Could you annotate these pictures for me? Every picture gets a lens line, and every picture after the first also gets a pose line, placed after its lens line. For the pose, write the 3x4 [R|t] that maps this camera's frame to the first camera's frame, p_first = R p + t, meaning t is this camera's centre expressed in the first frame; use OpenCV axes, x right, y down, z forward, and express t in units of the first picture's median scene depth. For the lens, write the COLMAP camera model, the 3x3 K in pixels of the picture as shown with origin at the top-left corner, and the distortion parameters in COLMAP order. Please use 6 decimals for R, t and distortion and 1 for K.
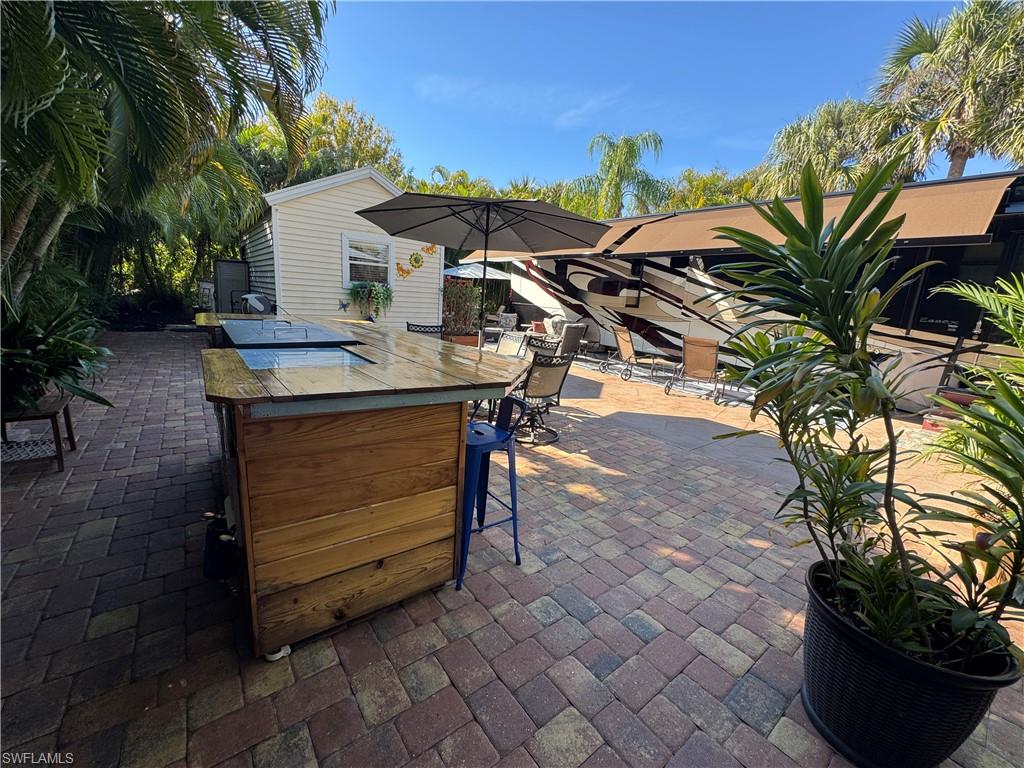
lens RADIAL K [[409.1, 0, 509.4], [0, 409.1, 384.2], [0, 0, 1]] dist [-0.003206, 0.000550]
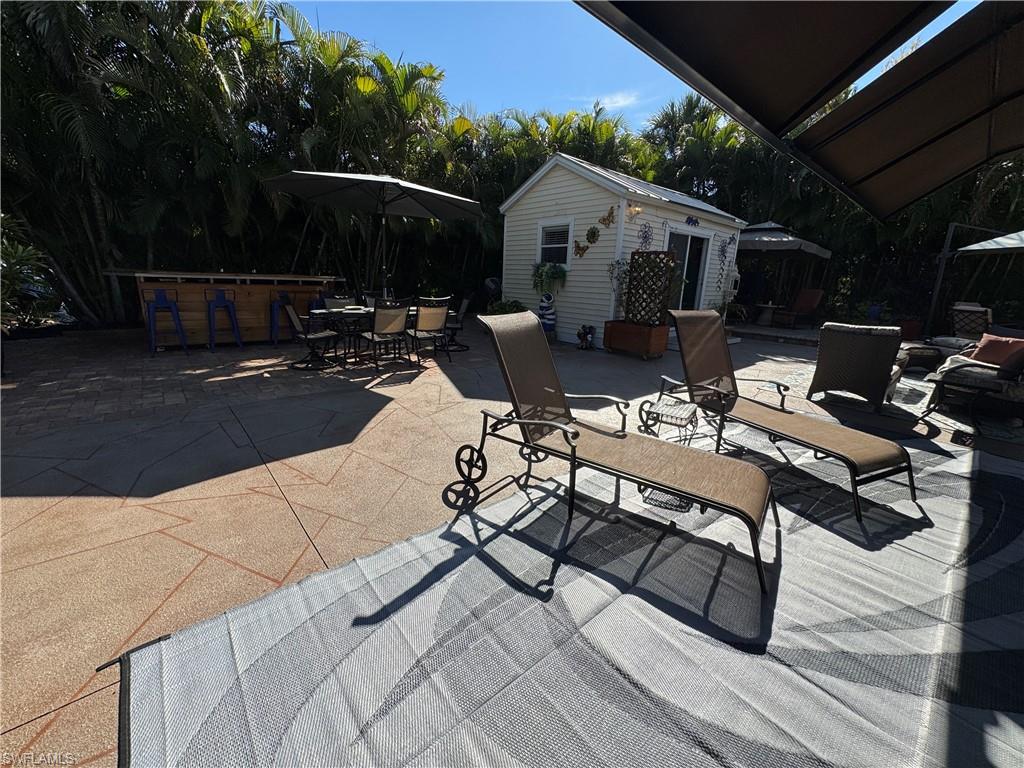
lens RADIAL K [[409.1, 0, 509.4], [0, 409.1, 384.2], [0, 0, 1]] dist [-0.003206, 0.000550]
pose [[0.056746, 0.189630, -0.980214, 0.495840], [-0.239788, 0.955647, 0.170996, -0.066171], [0.969165, 0.225340, 0.099700, 0.553575]]
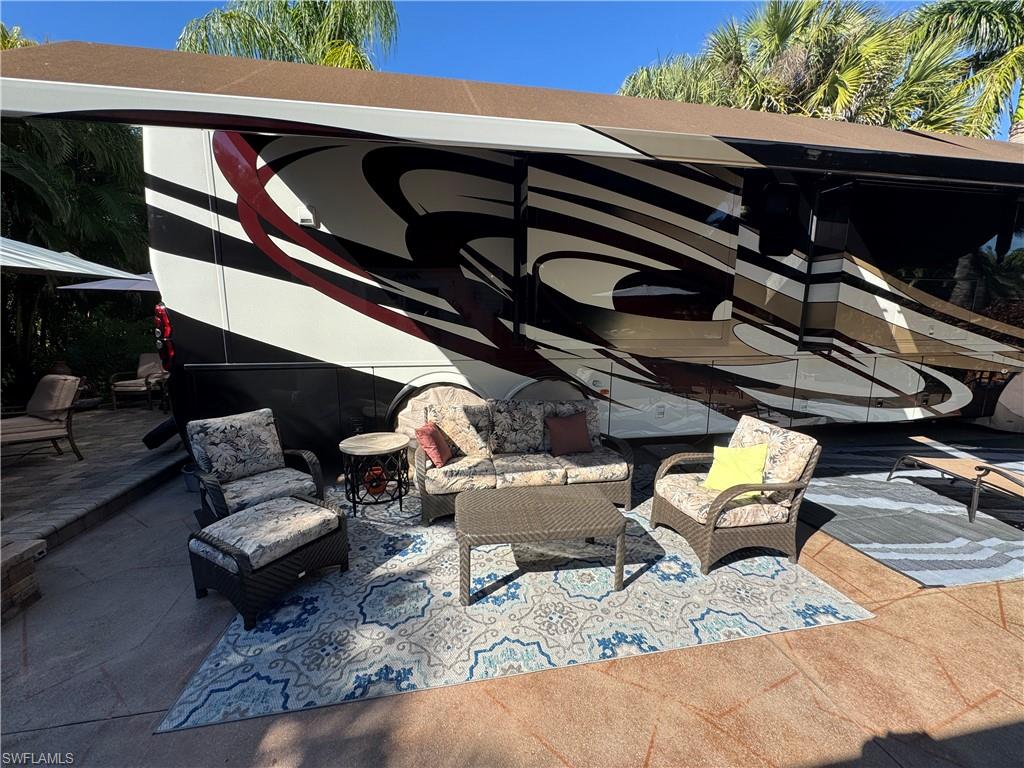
lens RADIAL K [[409.1, 0, 509.4], [0, 409.1, 384.2], [0, 0, 1]] dist [-0.003206, 0.000550]
pose [[0.467695, -0.202971, 0.860270, -0.156641], [0.216700, 0.969904, 0.111026, -0.221382], [-0.856915, 0.134494, 0.497603, 0.900400]]
